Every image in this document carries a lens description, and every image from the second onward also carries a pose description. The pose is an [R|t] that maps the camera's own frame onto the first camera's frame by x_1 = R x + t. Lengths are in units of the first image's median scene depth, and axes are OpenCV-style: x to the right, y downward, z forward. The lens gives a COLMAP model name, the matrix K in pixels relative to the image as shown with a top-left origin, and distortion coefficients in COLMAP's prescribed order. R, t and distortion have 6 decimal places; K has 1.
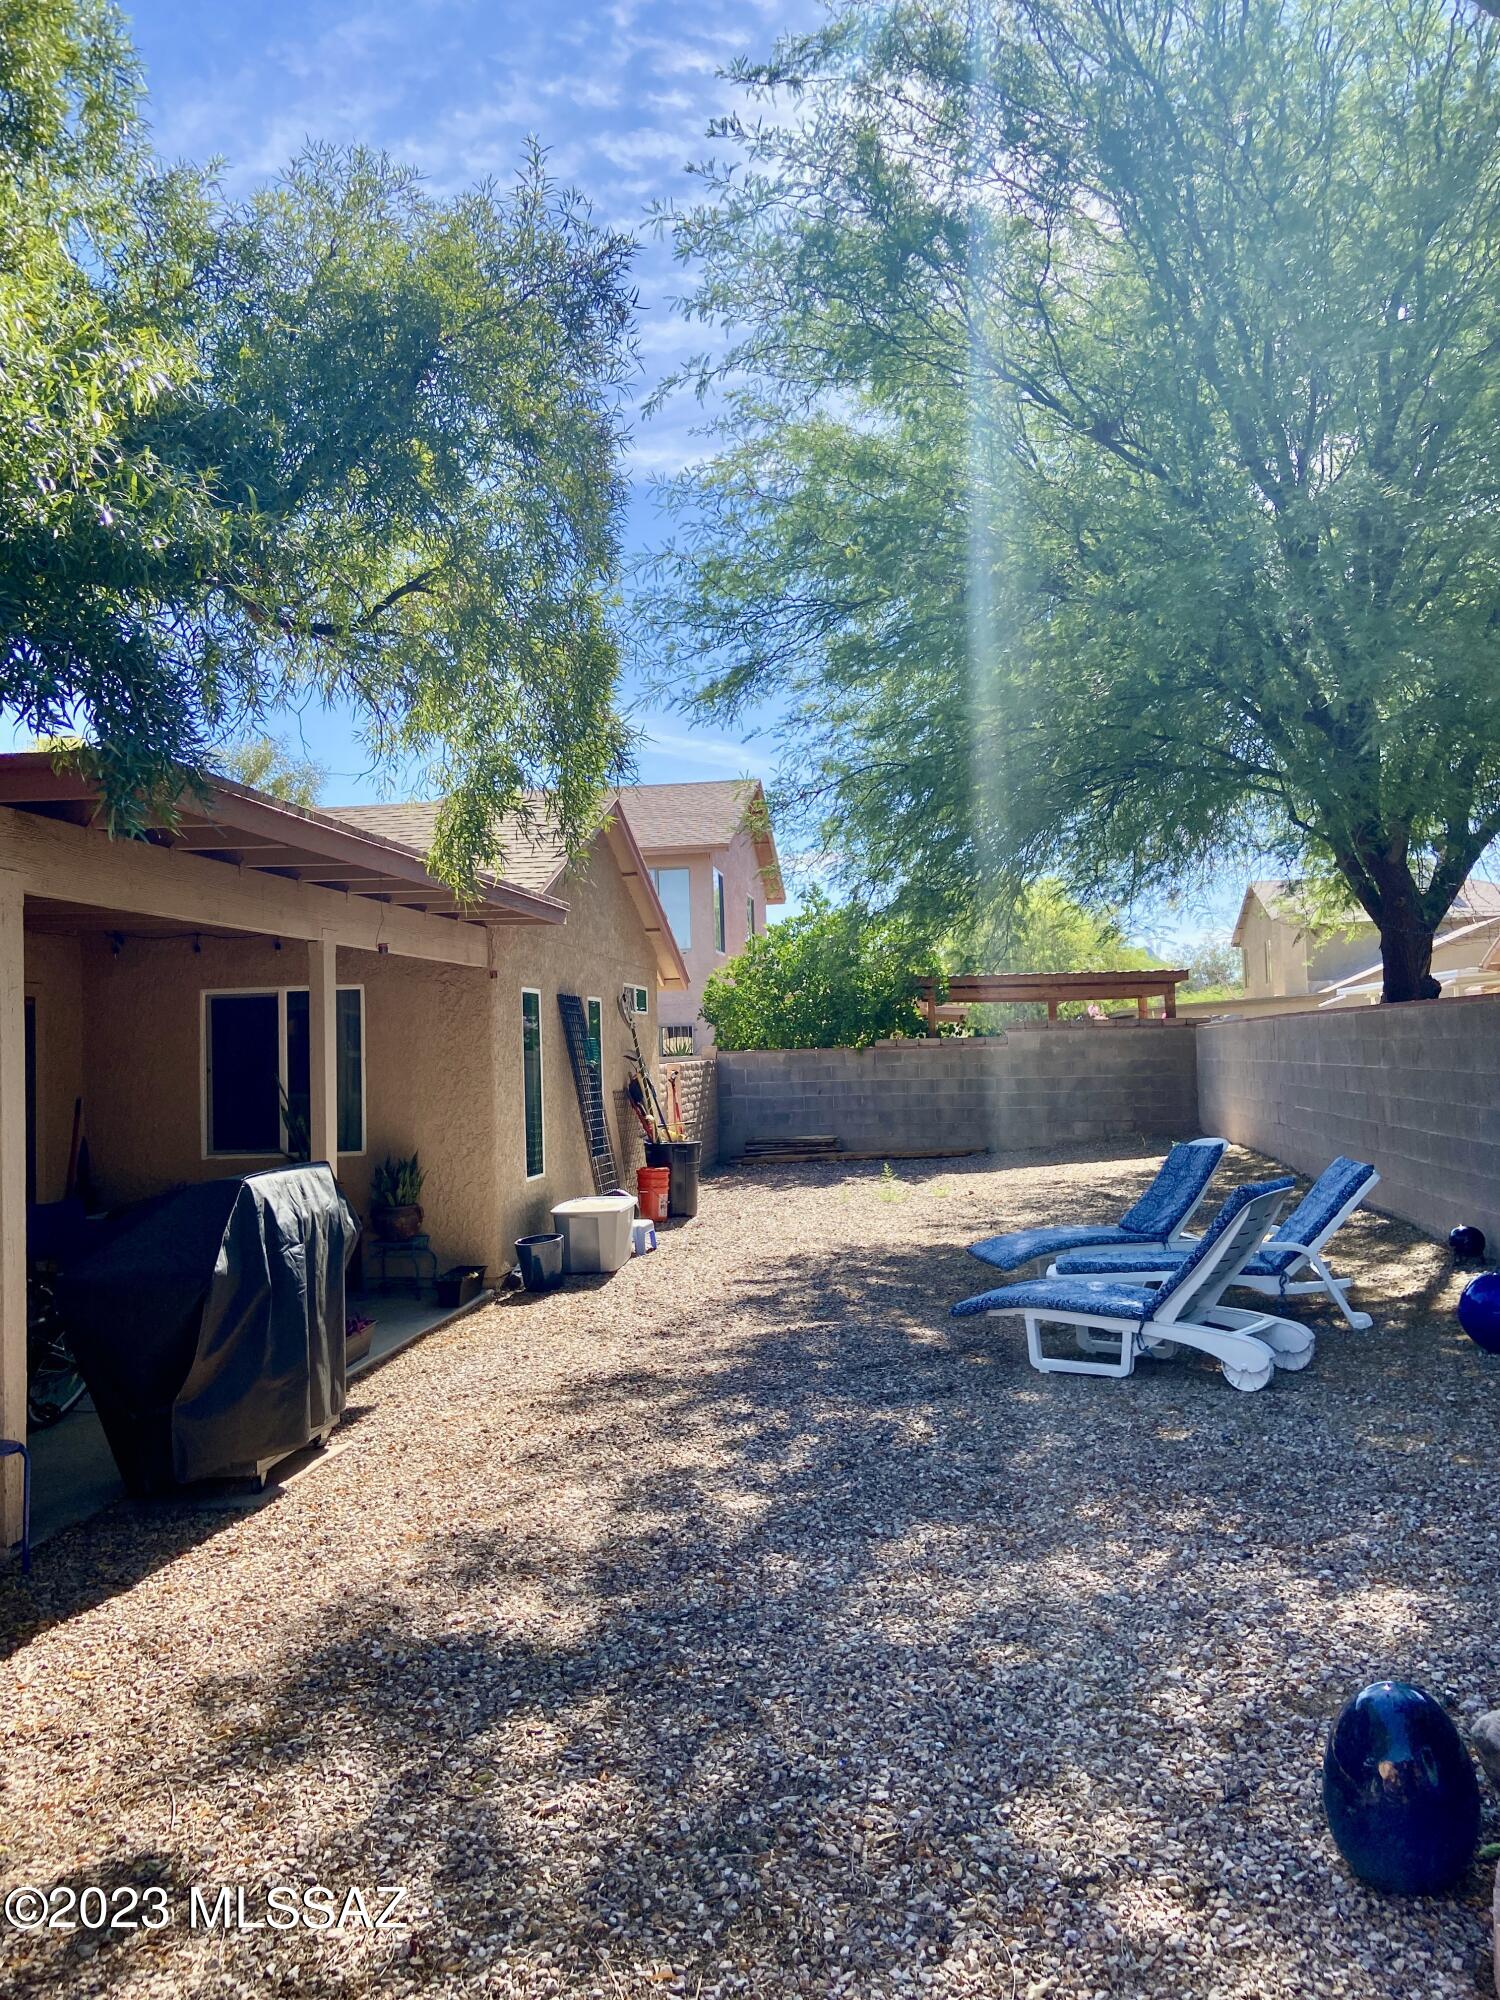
lens RADIAL K [[1518.8, 0, 754.6], [0, 1518.8, 959.2], [0, 0, 1]] dist [0.128813, -0.148713]
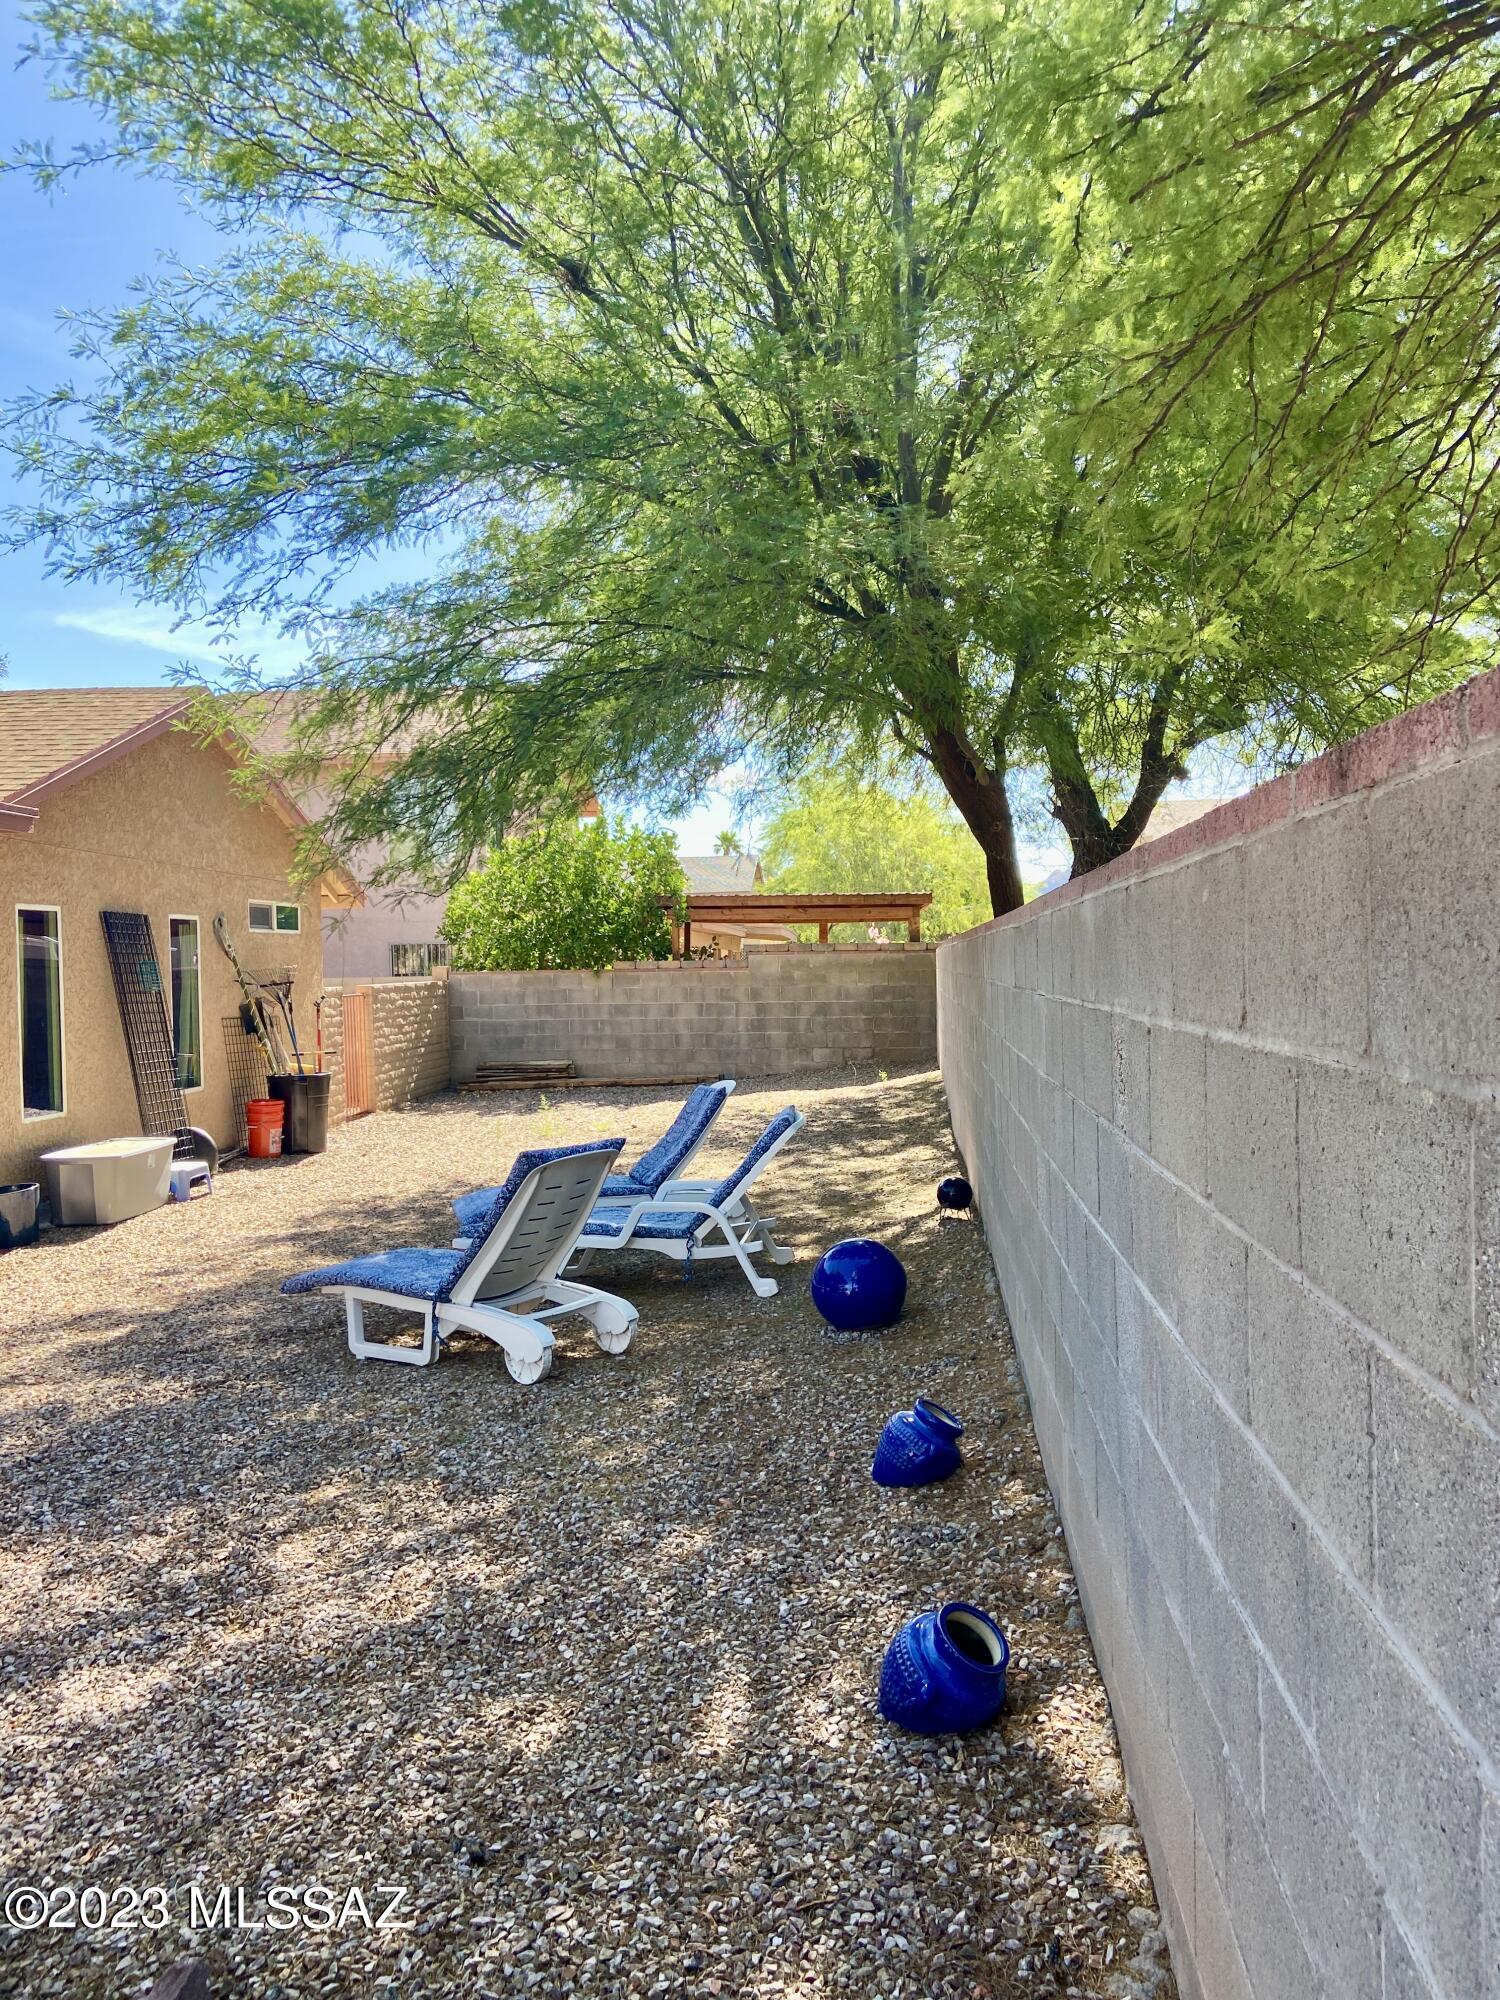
lens RADIAL K [[1518.8, 0, 754.6], [0, 1518.8, 959.2], [0, 0, 1]] dist [0.128813, -0.148713]
pose [[0.998165, 0.013348, 0.059067, 0.240041], [-0.016640, 0.998314, 0.055610, -0.008365], [-0.058225, -0.056490, 0.996704, 0.080455]]
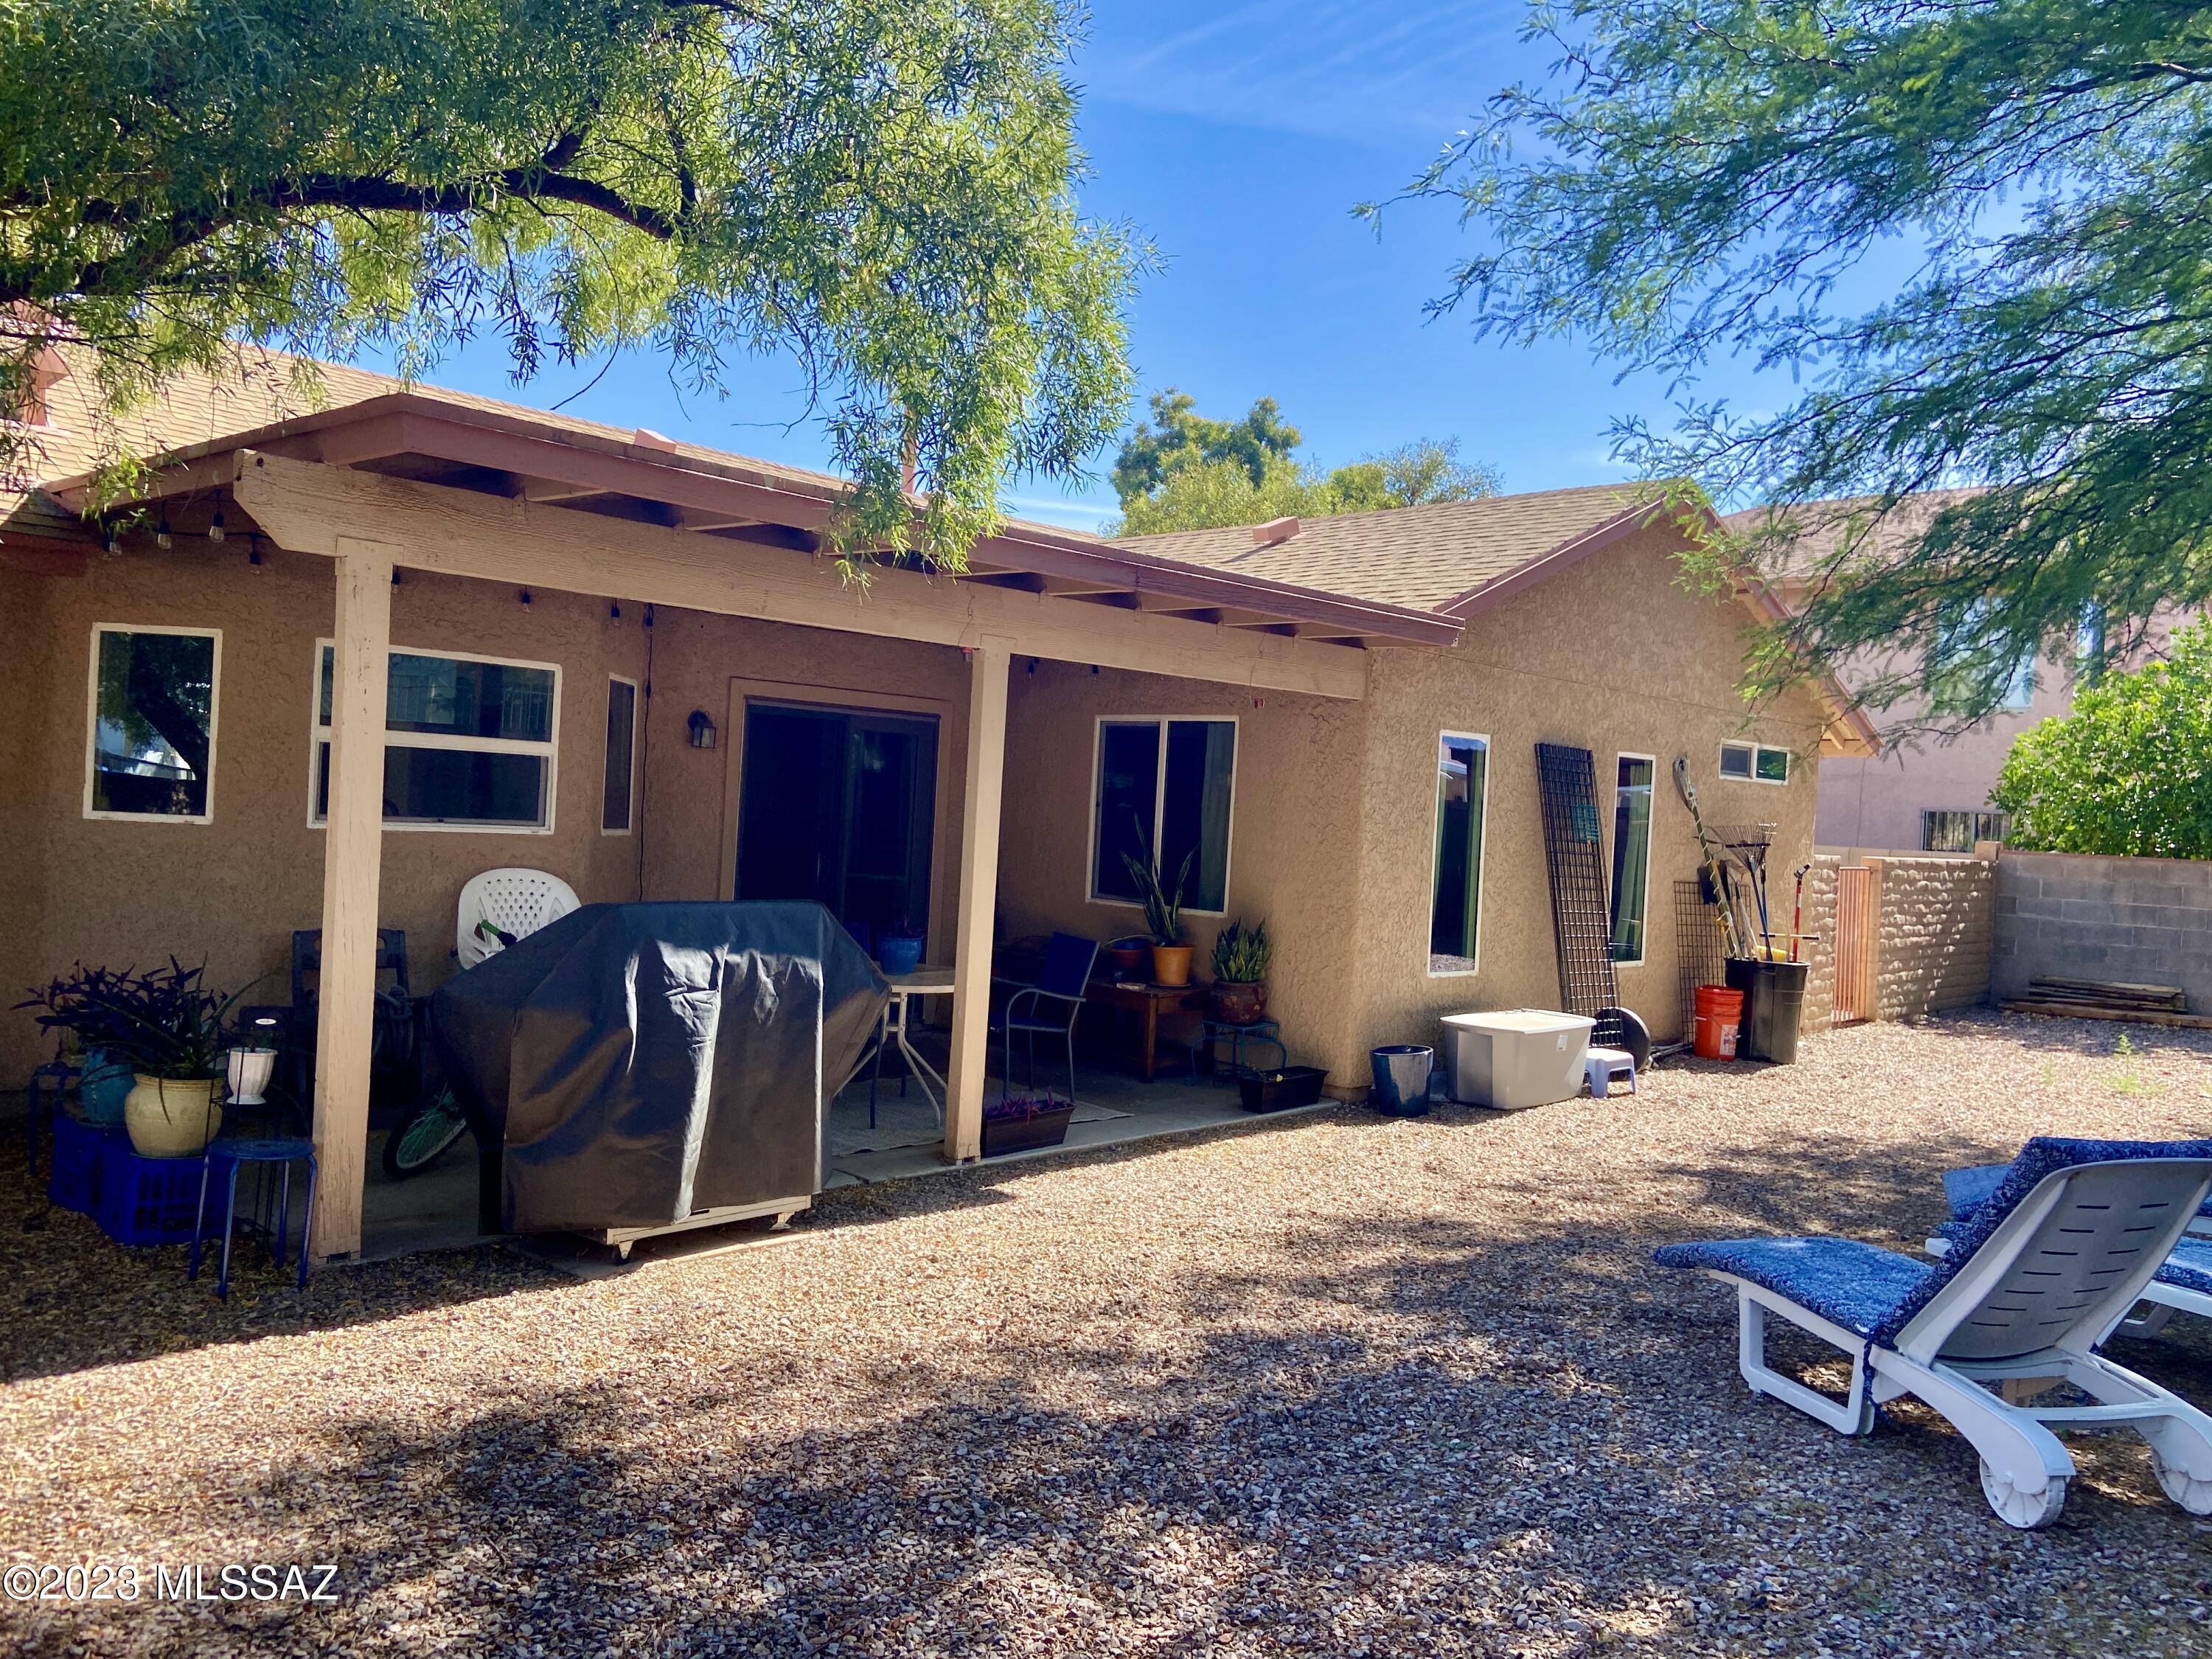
lens RADIAL K [[1681.3, 0, 1106.0], [0, 1681.3, 829.5], [0, 0, 1]] dist [0.128379, -0.169356]
pose [[0.805774, 0.082563, -0.586439, 0.239879], [-0.042471, 0.995741, 0.081831, 0.005625], [0.590698, -0.041031, 0.805849, 0.216630]]
